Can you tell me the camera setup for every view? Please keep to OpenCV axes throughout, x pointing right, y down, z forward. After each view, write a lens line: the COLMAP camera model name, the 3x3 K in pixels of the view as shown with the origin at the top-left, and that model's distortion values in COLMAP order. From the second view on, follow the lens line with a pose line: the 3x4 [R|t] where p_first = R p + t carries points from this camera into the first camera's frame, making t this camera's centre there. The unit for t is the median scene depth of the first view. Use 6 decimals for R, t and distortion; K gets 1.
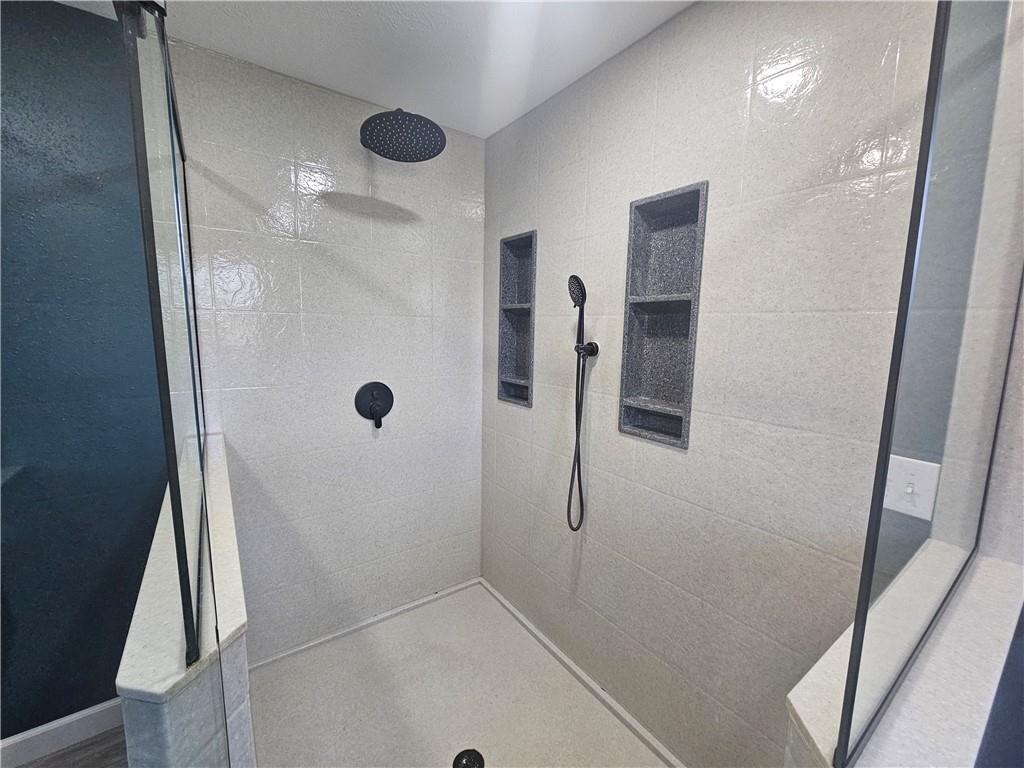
lens RADIAL K [[418.8, 0, 511.6], [0, 418.8, 383.6], [0, 0, 1]] dist [-0.002391, 0.000301]
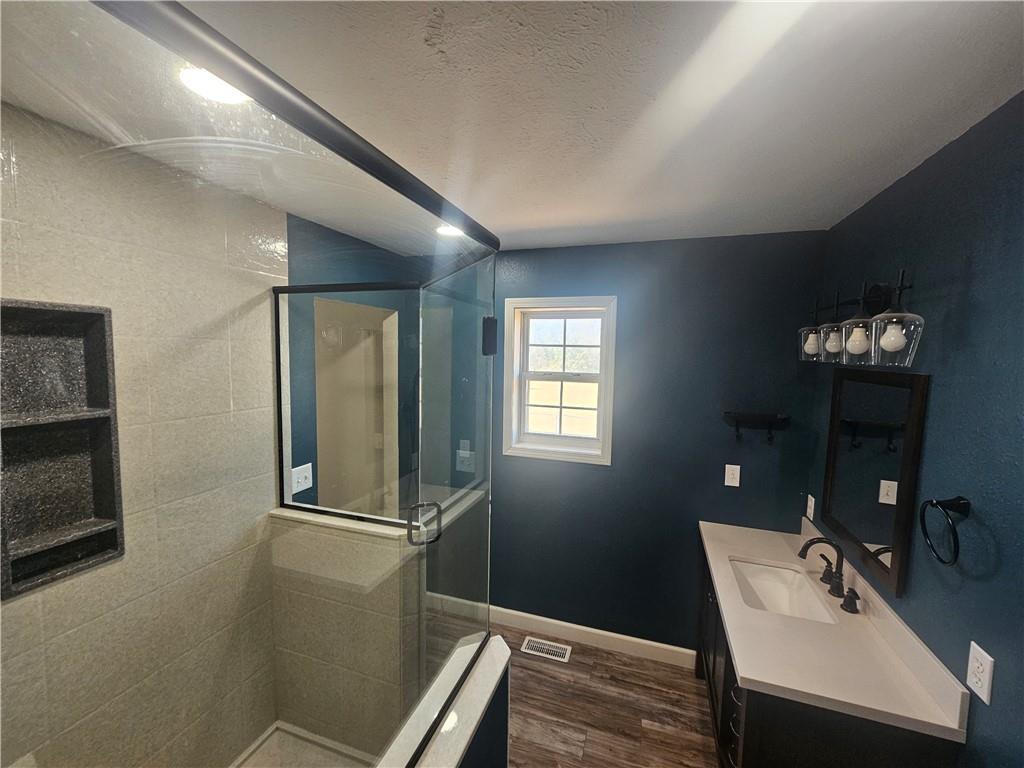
lens RADIAL K [[418.8, 0, 511.9], [0, 418.8, 385.4], [0, 0, 1]] dist [-0.002391, 0.000301]
pose [[-0.584000, -0.087004, 0.807078, -1.049804], [0.082472, 0.982736, 0.165617, -0.387259], [-0.807553, 0.163282, -0.566742, 0.814956]]
